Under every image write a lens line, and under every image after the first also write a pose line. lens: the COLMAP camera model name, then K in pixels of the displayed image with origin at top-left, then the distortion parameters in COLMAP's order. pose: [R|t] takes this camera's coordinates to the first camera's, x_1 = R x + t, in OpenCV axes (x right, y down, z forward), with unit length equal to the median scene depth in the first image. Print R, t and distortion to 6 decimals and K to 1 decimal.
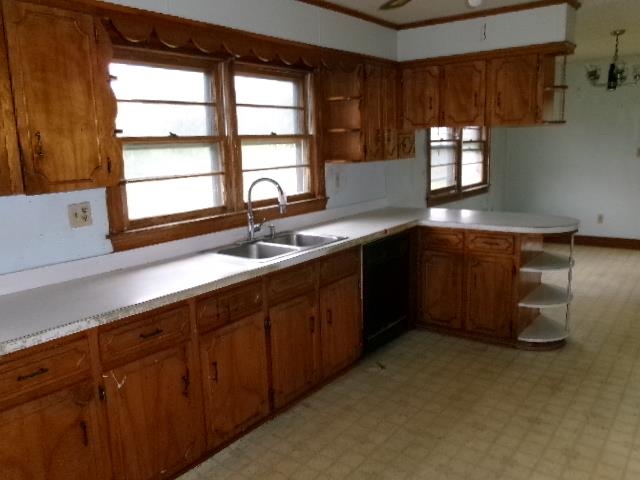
lens RADIAL K [[530.7, 0, 320.1], [0, 530.7, 239.2], [0, 0, 1]] dist [0.002204, 0.001695]
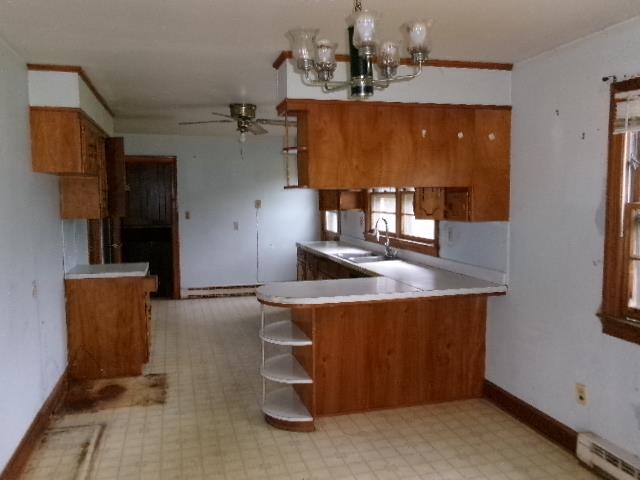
lens RADIAL K [[530.7, 0, 319.7], [0, 530.7, 239.6], [0, 0, 1]] dist [0.002204, 0.001695]
pose [[-0.609887, 0.096812, -0.786553, 1.329314], [-0.133357, 0.965819, 0.222280, -0.397123], [0.781187, 0.240458, -0.576130, 1.842016]]
